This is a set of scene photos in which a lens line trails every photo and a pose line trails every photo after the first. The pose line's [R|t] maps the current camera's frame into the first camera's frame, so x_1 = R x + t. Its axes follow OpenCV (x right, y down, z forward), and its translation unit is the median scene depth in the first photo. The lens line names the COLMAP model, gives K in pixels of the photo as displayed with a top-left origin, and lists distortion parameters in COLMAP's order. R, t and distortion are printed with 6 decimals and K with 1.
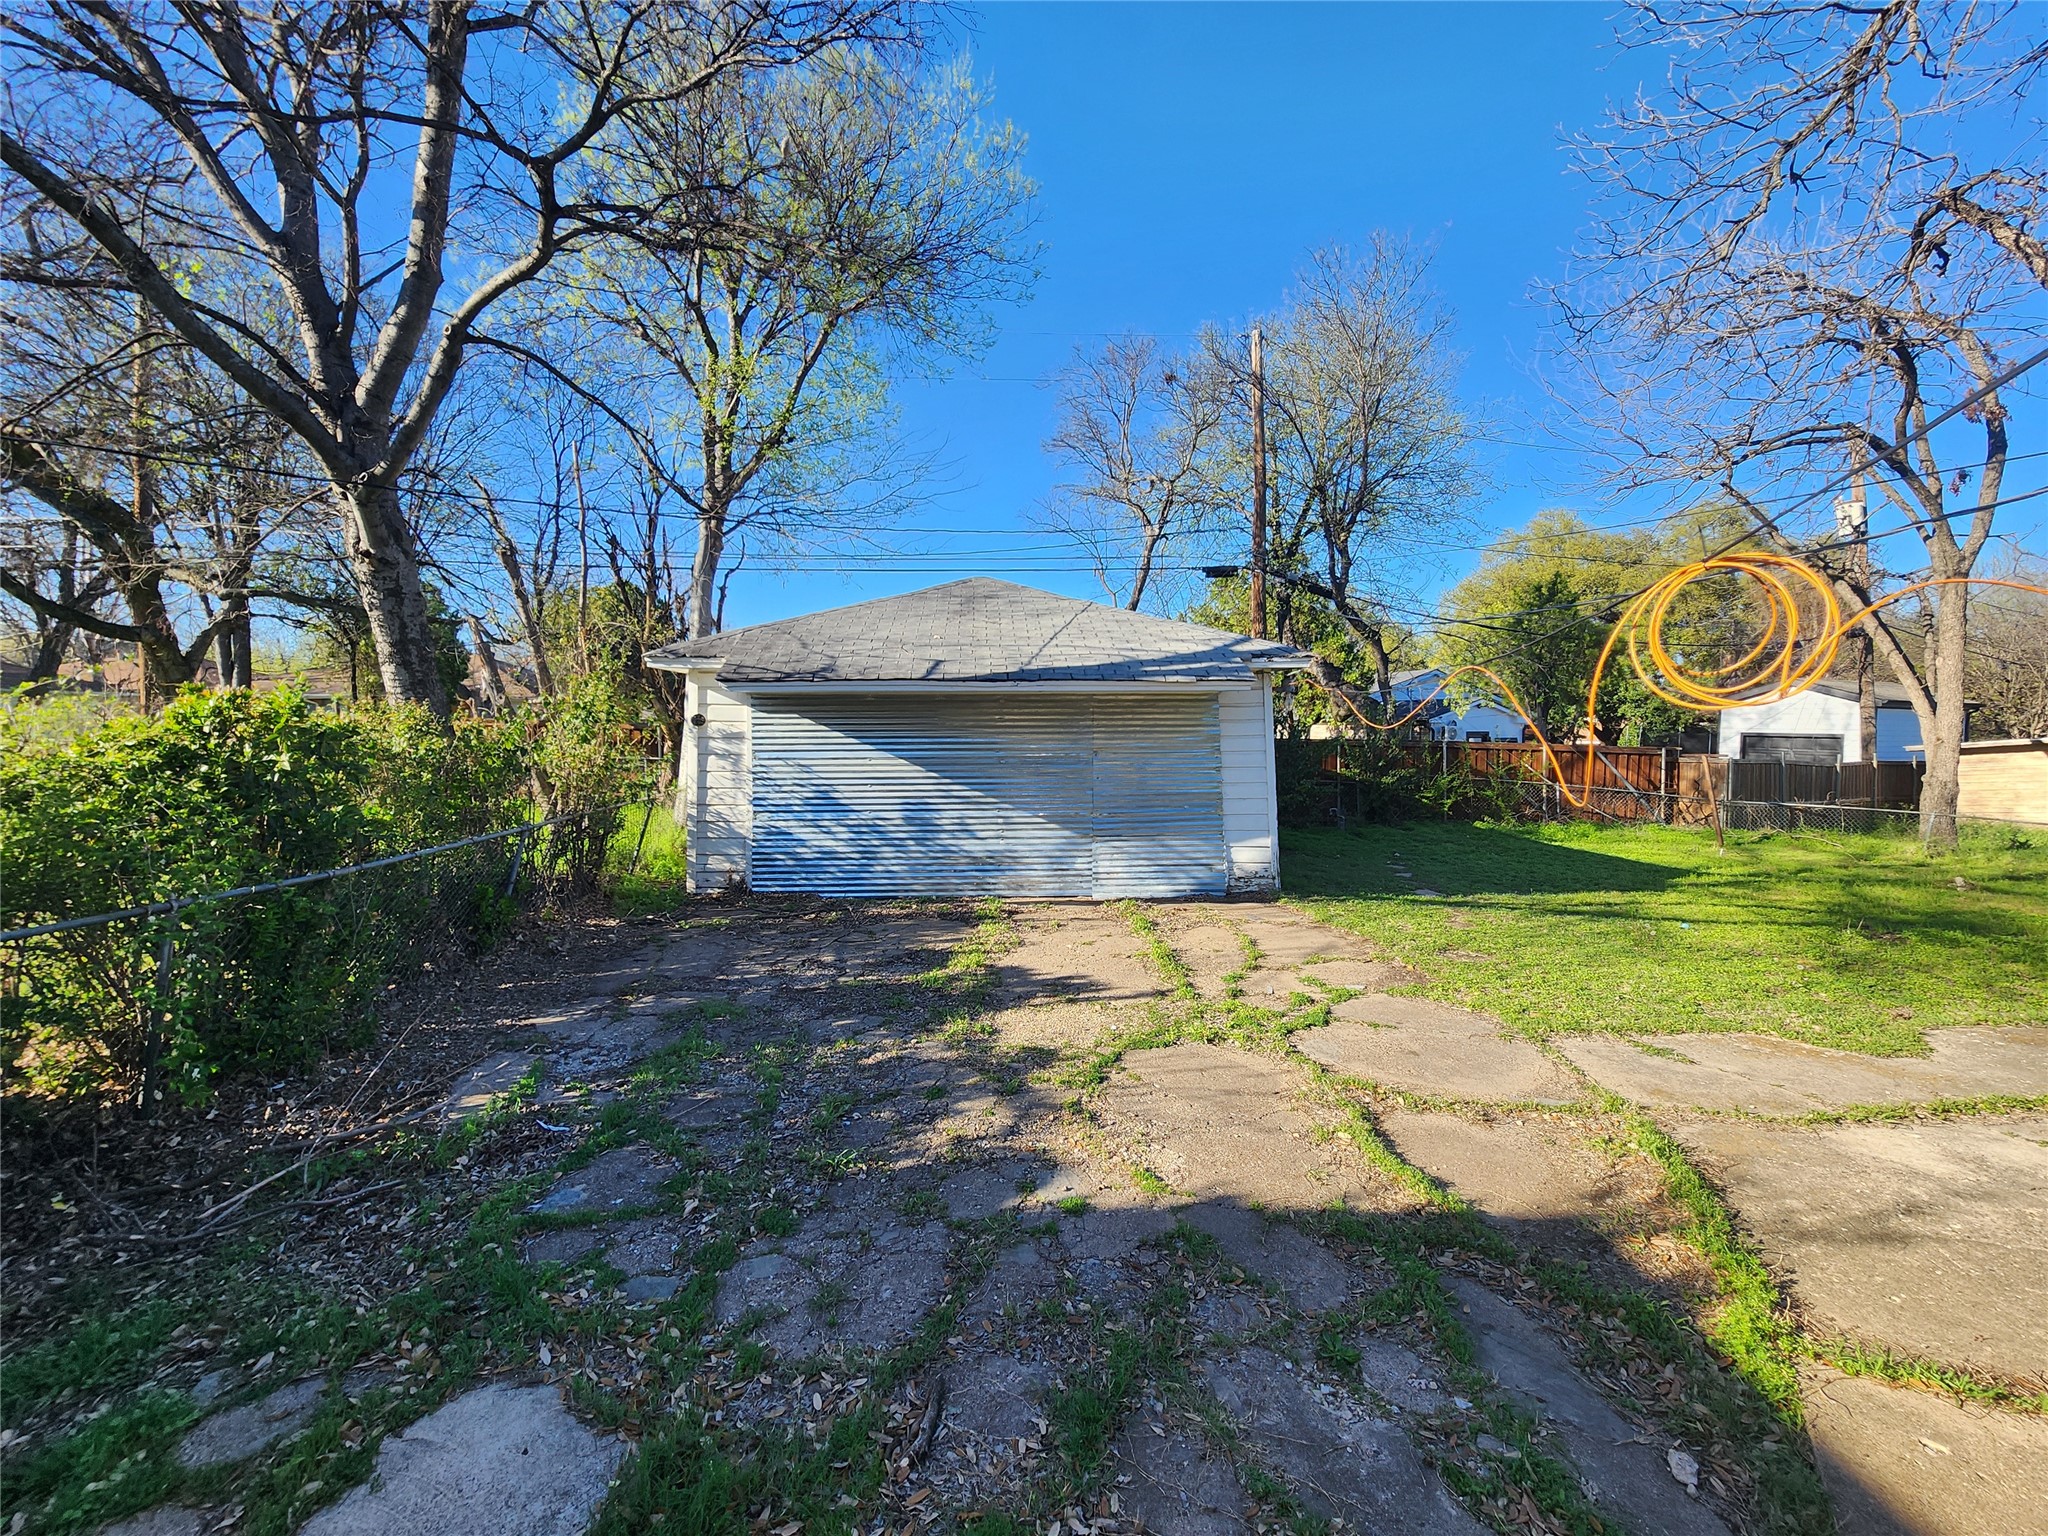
lens RADIAL K [[844.3, 0, 1026.2], [0, 844.3, 760.1], [0, 0, 1]] dist [0.000236, 0.000281]
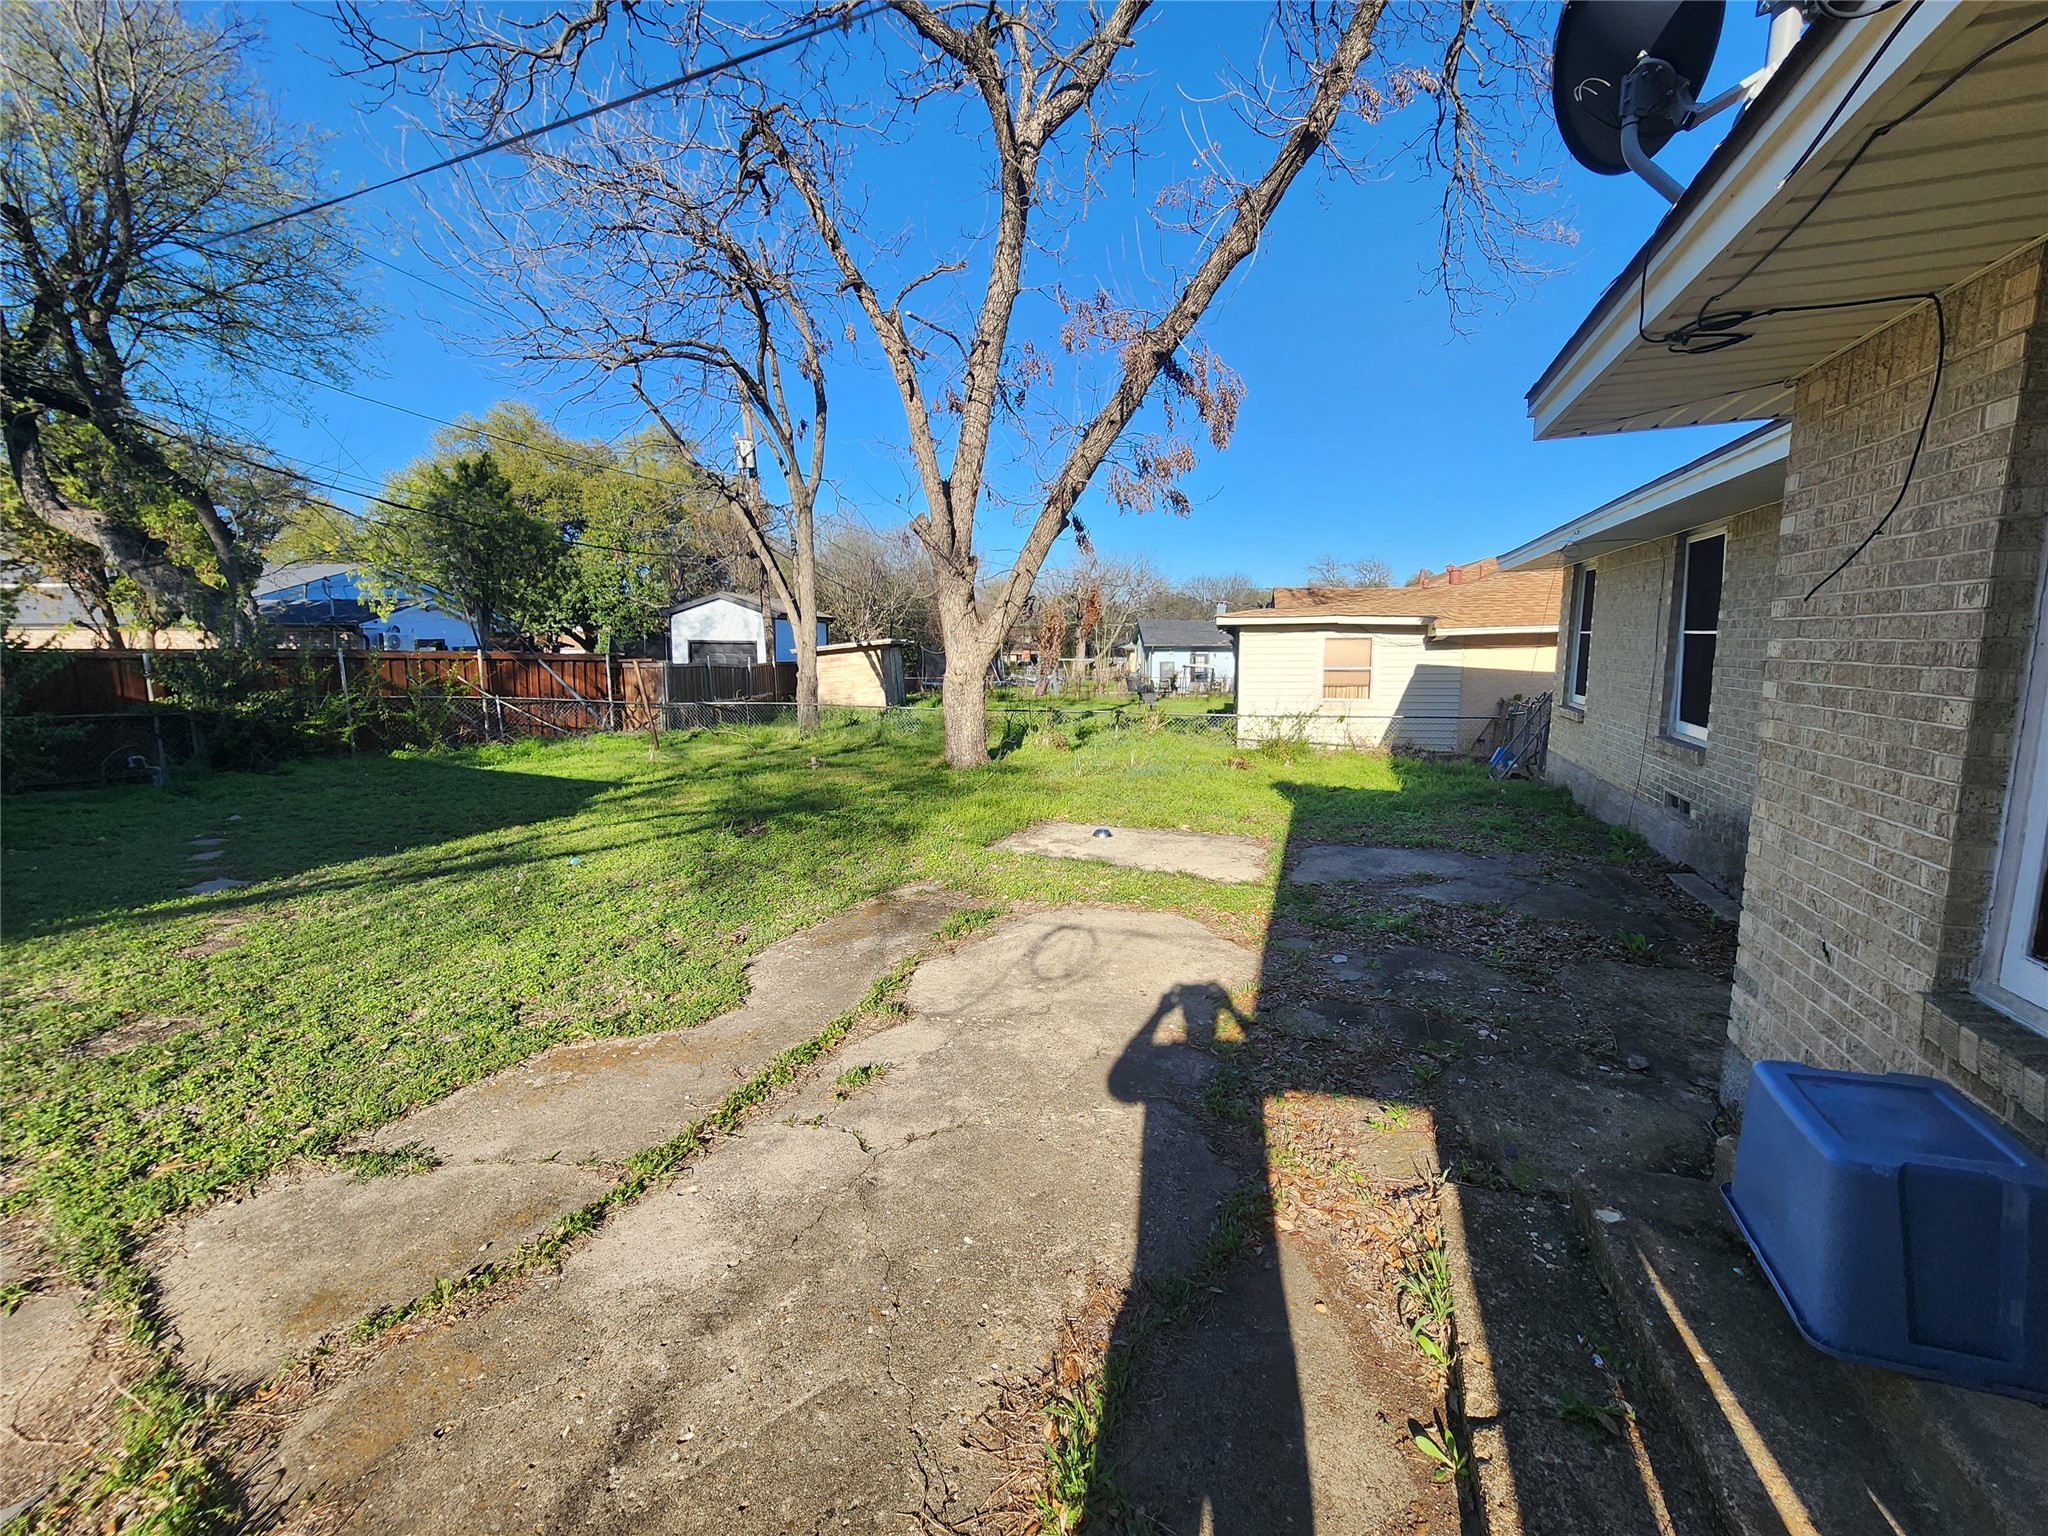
lens RADIAL K [[844.3, 0, 1031.8], [0, 844.3, 754.5], [0, 0, 1]] dist [0.000236, 0.000281]
pose [[0.486291, -0.119057, 0.865648, 0.161630], [0.033333, 0.992481, 0.117776, 0.003247], [-0.873161, -0.028418, 0.486603, 0.108855]]
